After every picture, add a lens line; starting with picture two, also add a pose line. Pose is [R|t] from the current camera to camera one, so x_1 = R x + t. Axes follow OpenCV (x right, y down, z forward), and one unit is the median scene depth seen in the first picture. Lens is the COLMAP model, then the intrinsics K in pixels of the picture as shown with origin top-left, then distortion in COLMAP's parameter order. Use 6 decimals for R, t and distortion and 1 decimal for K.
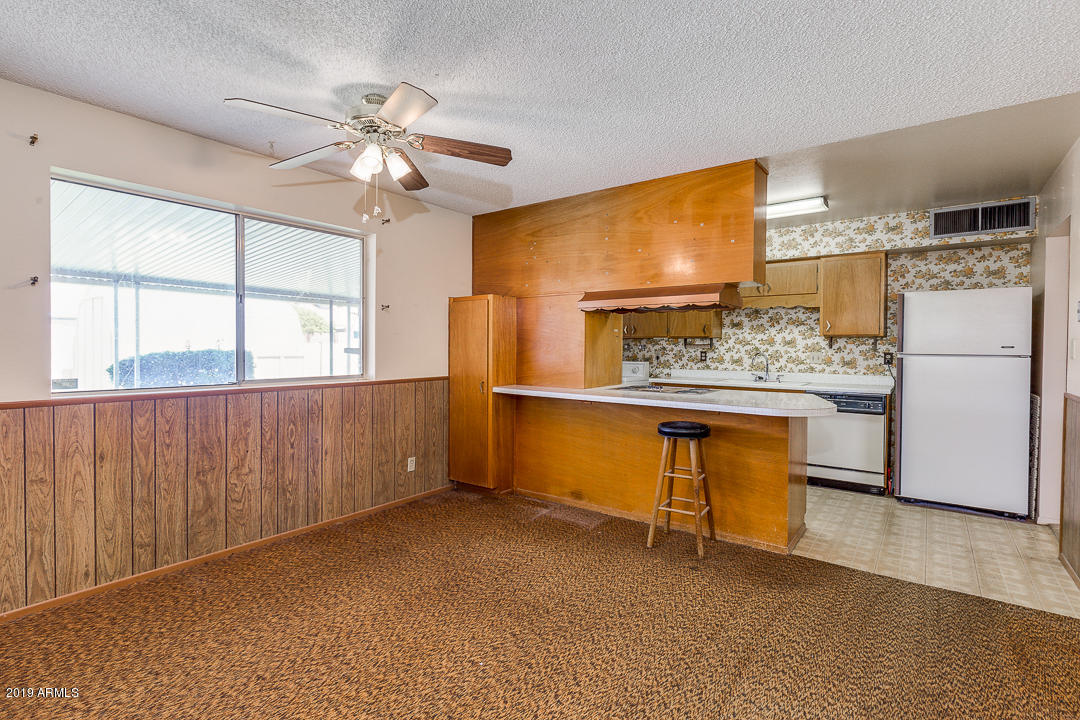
lens RADIAL K [[533.8, 0, 543.7], [0, 533.8, 344.1], [0, 0, 1]] dist [0.001101, 0.000270]
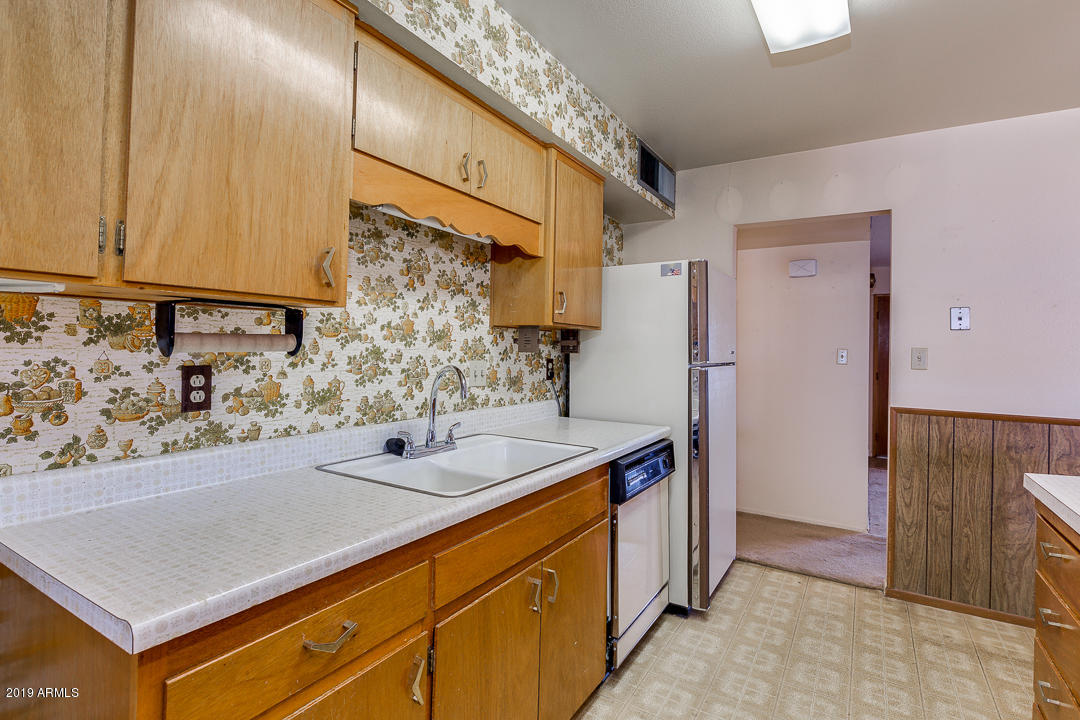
lens RADIAL K [[533.8, 0, 543.7], [0, 533.8, 344.1], [0, 0, 1]] dist [0.001101, 0.000270]
pose [[-0.080493, -0.000391, 0.996755, 0.079791], [-0.026261, 0.999654, -0.001729, 0.001637], [-0.996409, -0.026315, -0.080476, 0.994527]]
